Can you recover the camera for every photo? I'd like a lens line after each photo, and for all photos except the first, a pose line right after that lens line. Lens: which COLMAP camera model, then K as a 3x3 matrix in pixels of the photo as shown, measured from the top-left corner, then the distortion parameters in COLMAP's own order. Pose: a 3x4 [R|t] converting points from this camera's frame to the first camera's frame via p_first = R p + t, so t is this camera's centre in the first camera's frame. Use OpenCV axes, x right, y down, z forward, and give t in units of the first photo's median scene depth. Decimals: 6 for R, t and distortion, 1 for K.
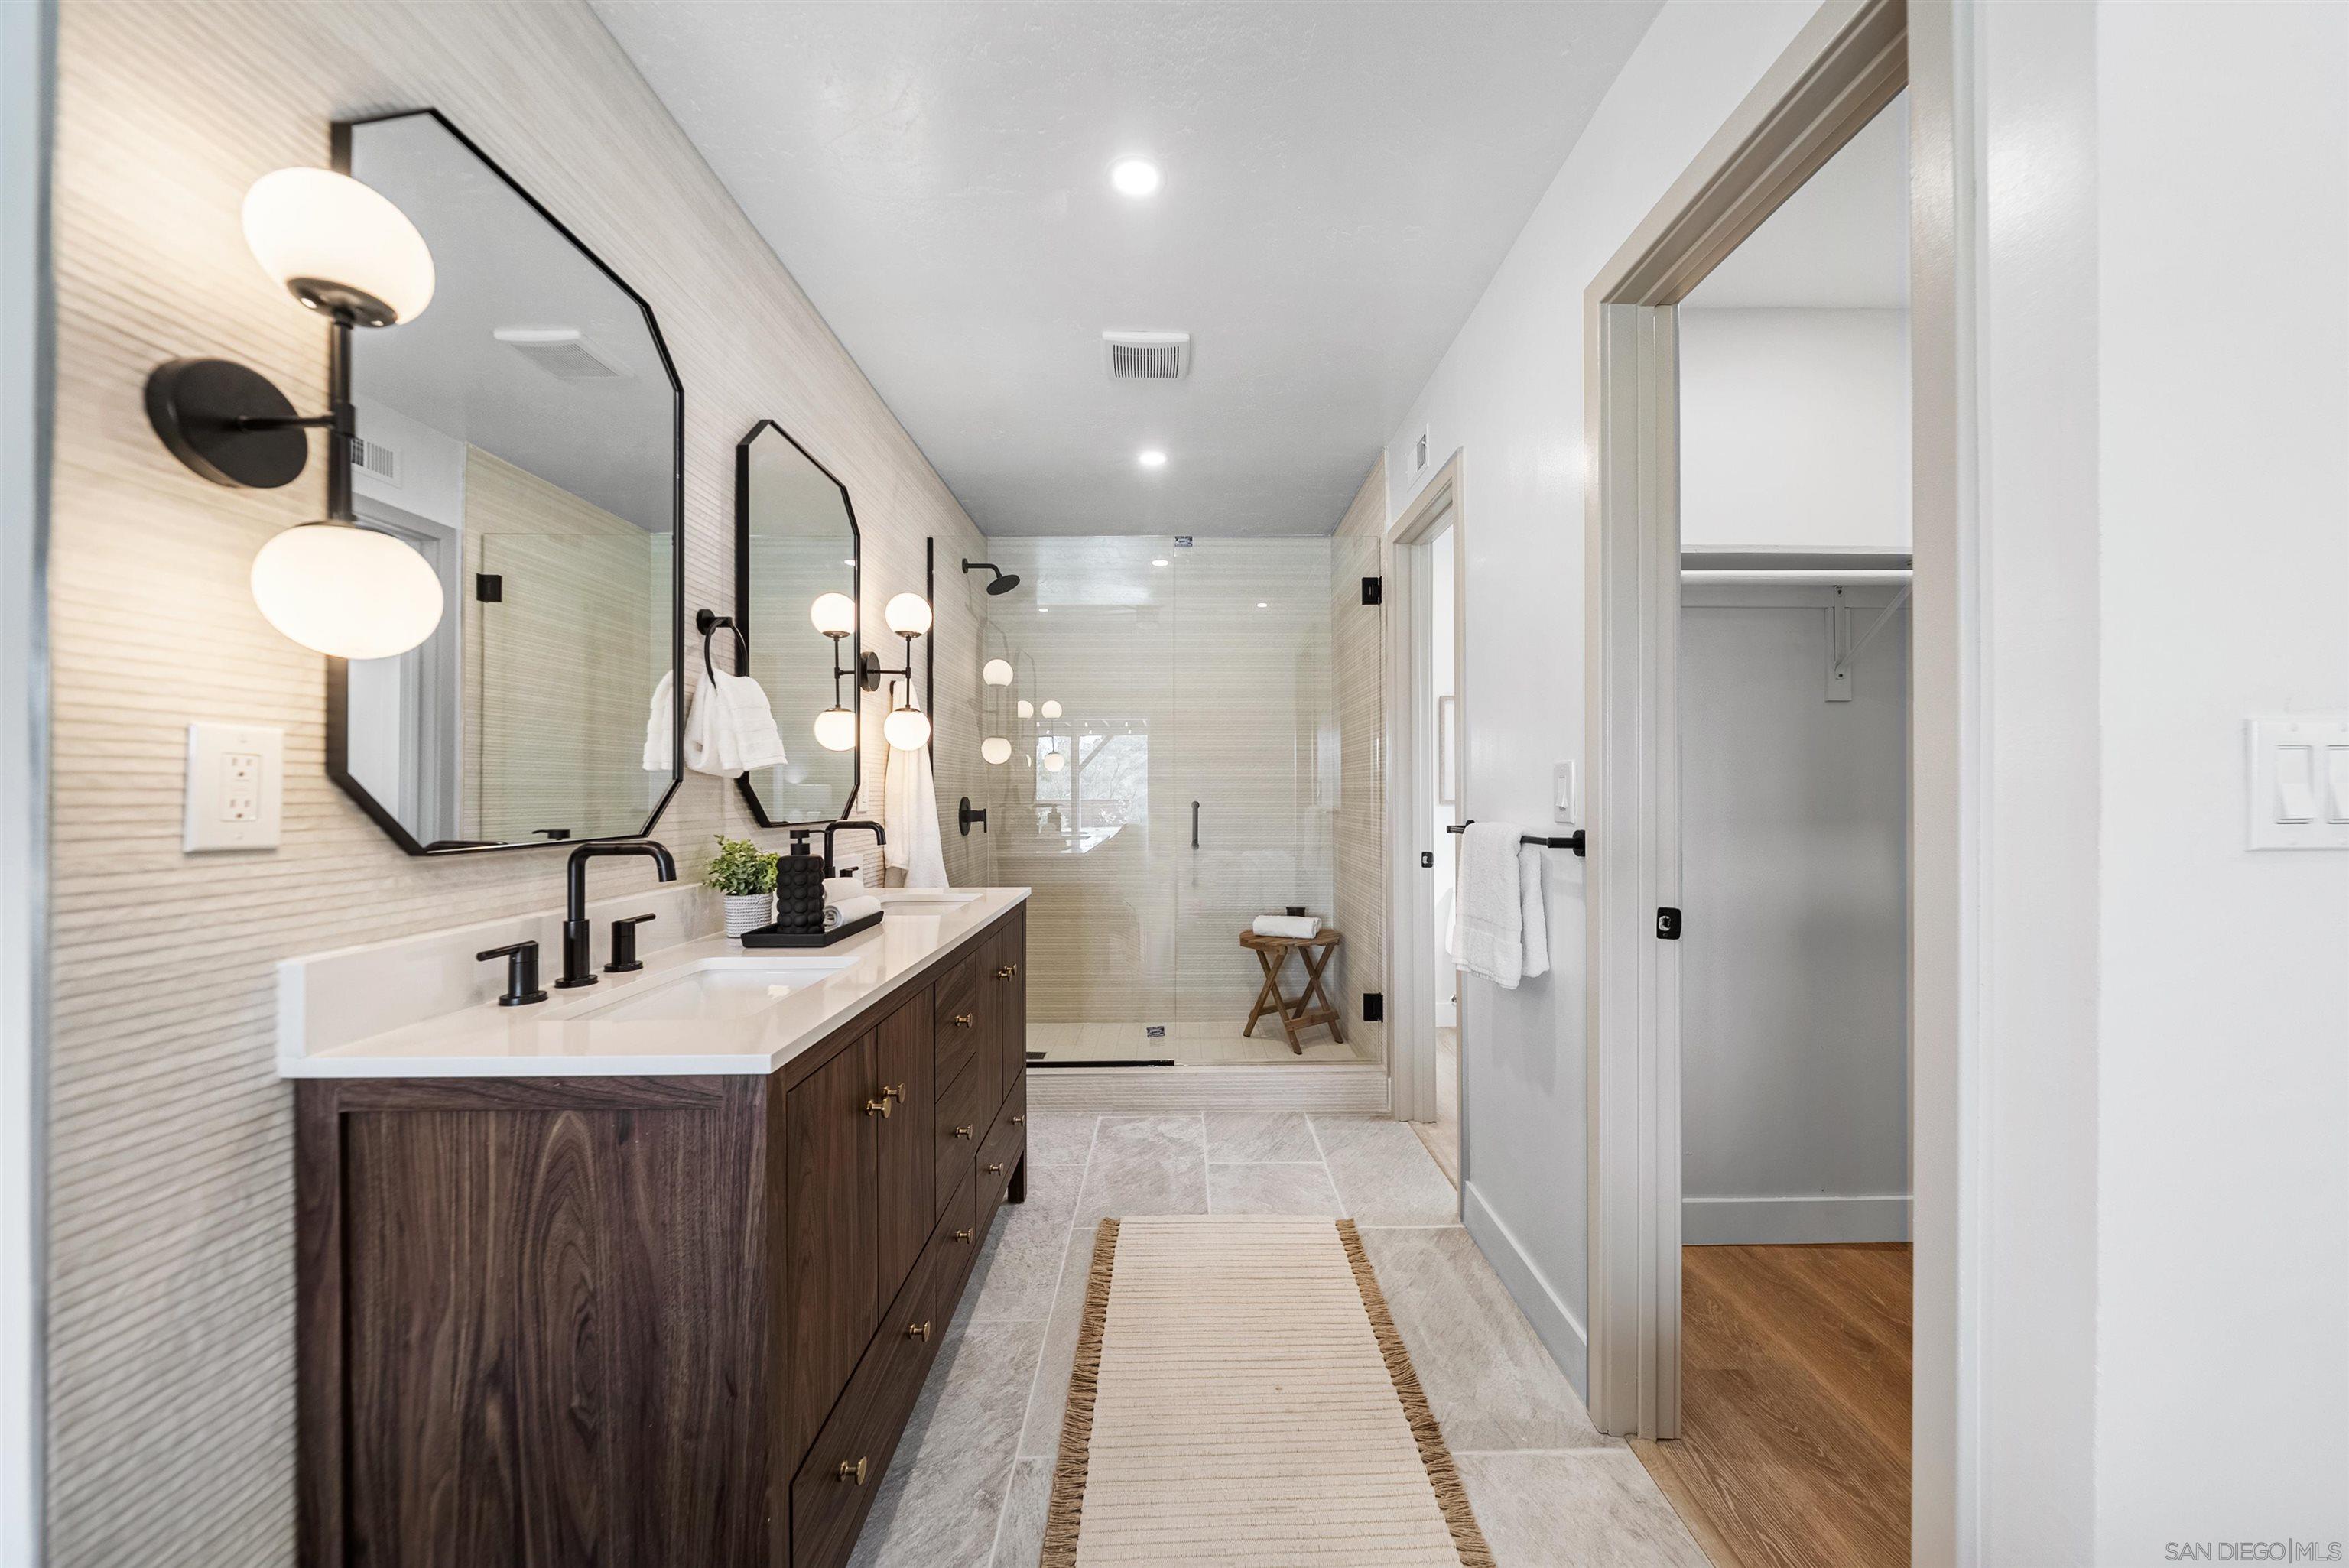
lens RADIAL K [[822.4, 0, 1182.1], [0, 822.4, 794.1], [0, 0, 1]] dist [0.001621, -0.000586]
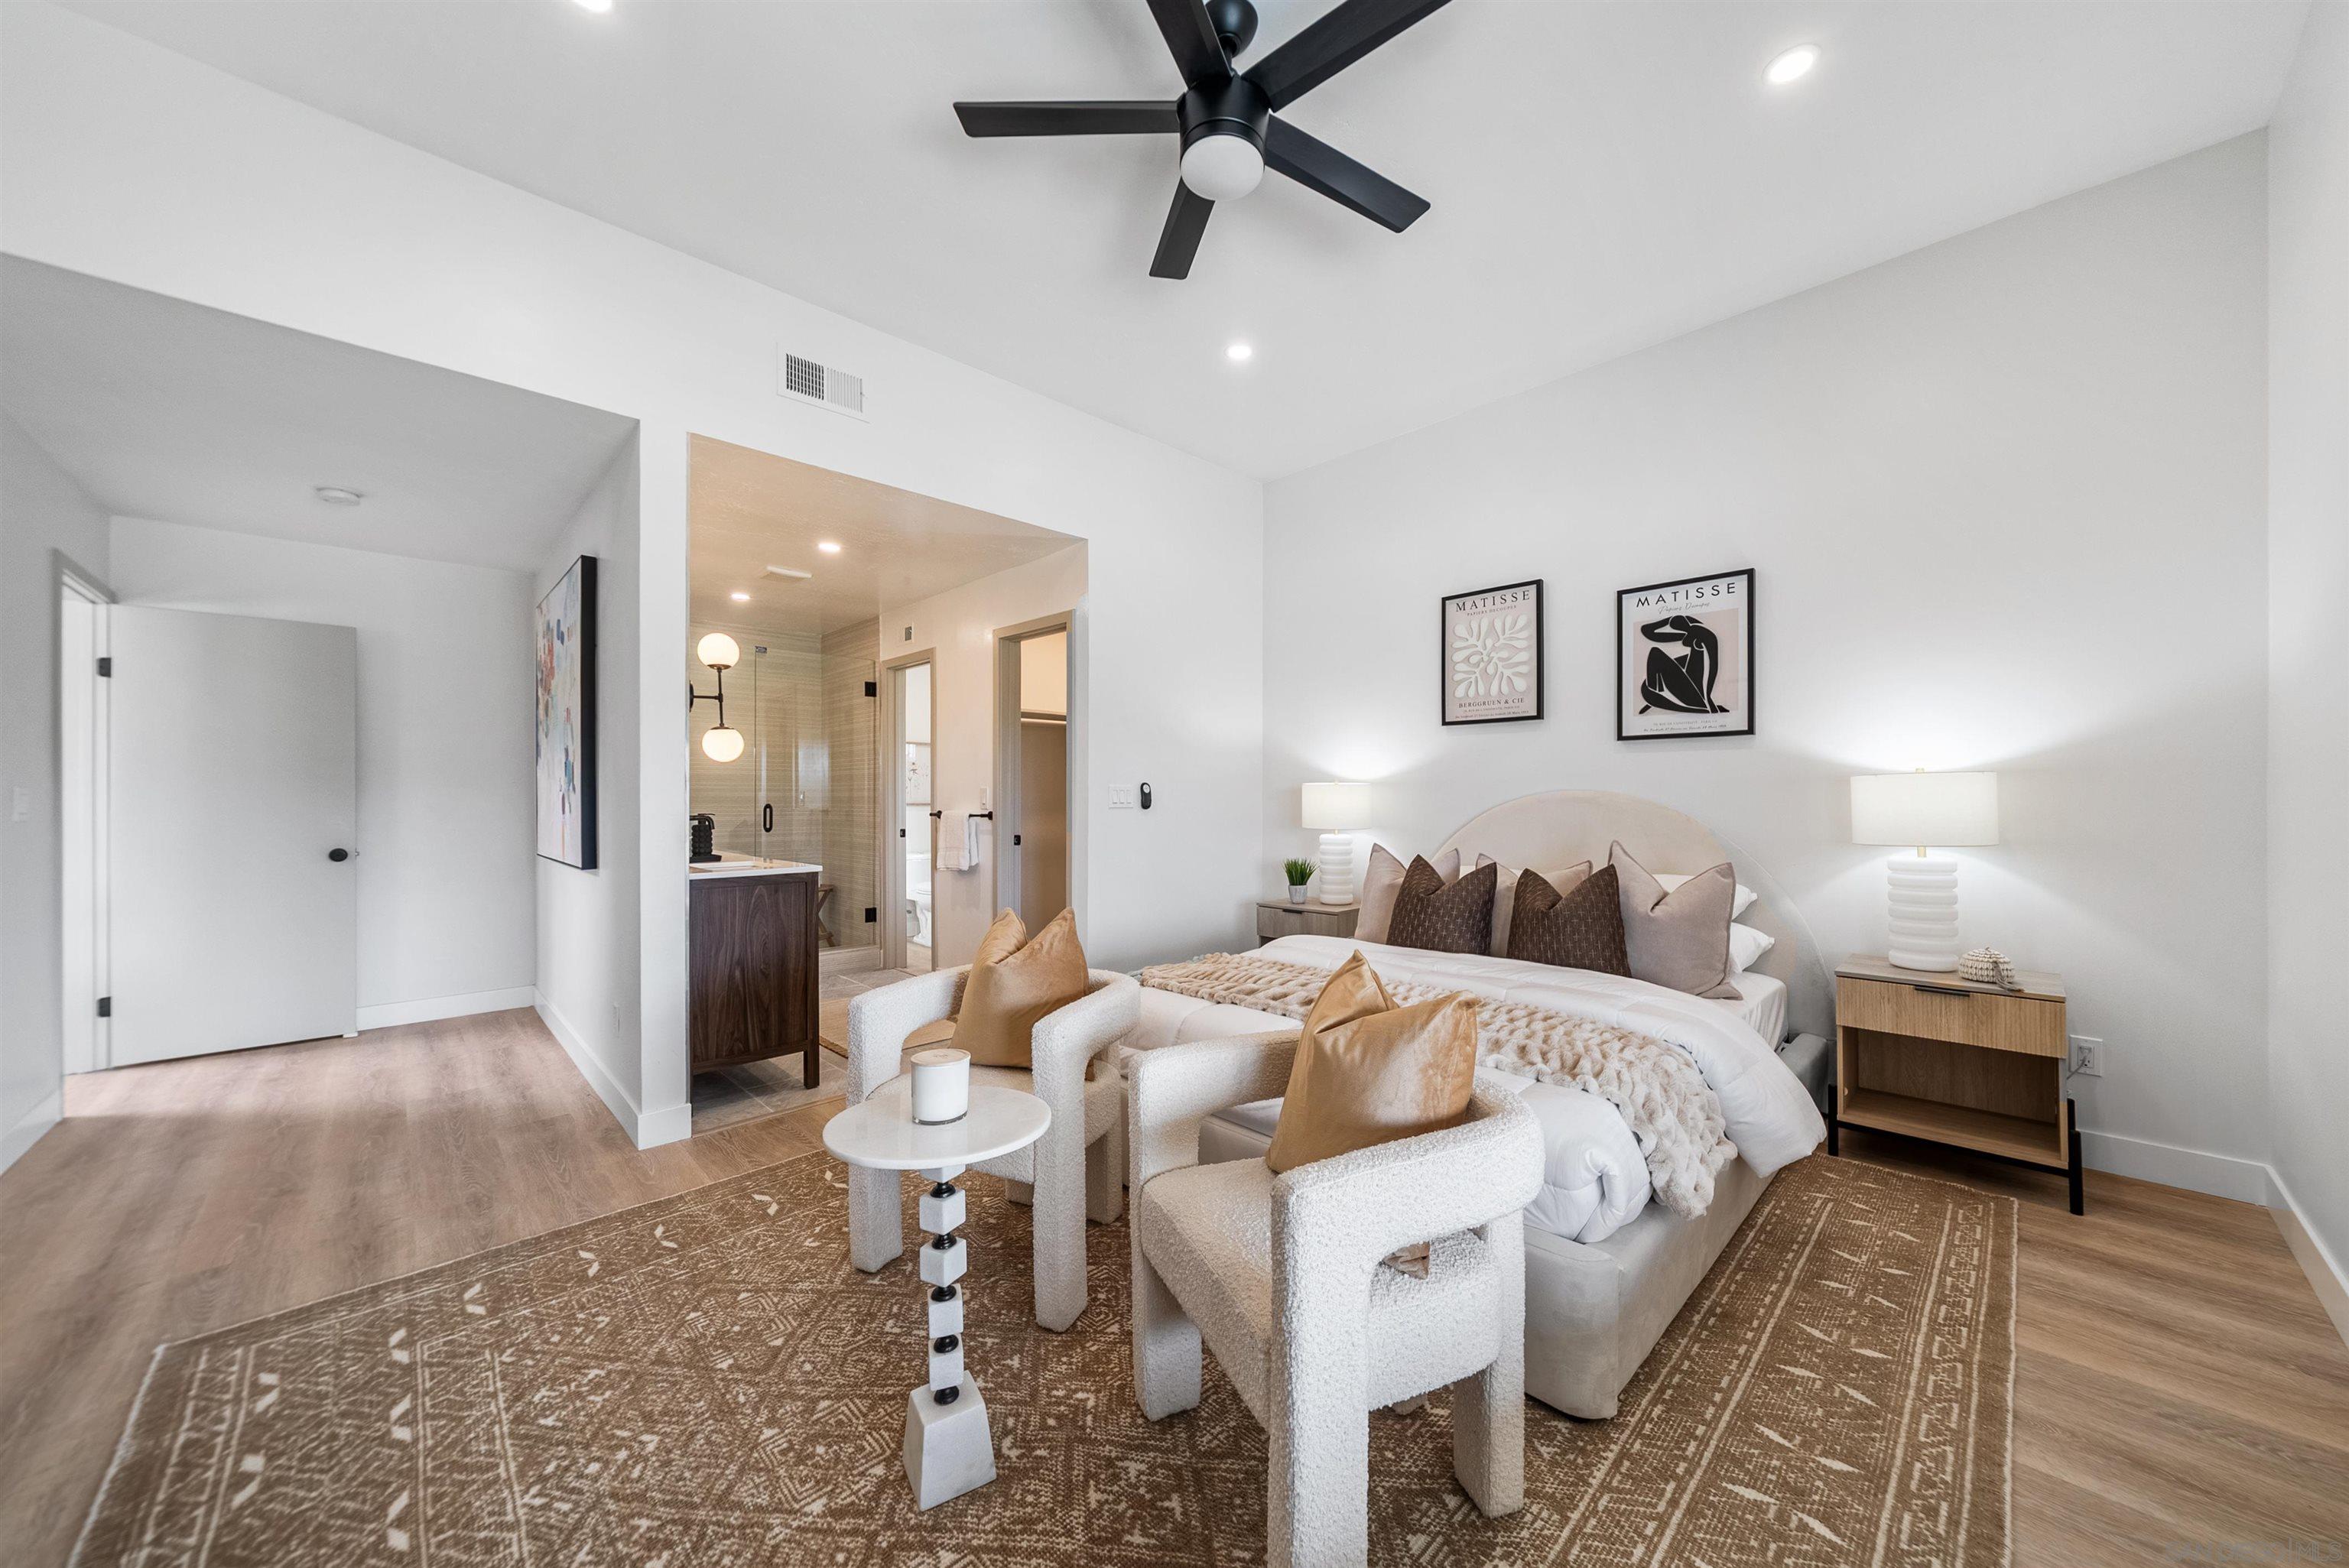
lens RADIAL K [[822.4, 0, 1176.0], [0, 822.4, 799.1], [0, 0, 1]] dist [0.001621, -0.000586]
pose [[0.727556, 0.002493, 0.686044, -1.041000], [-0.000310, 0.999994, -0.003305, 0.009855], [-0.686049, 0.002192, 0.727552, -1.576206]]
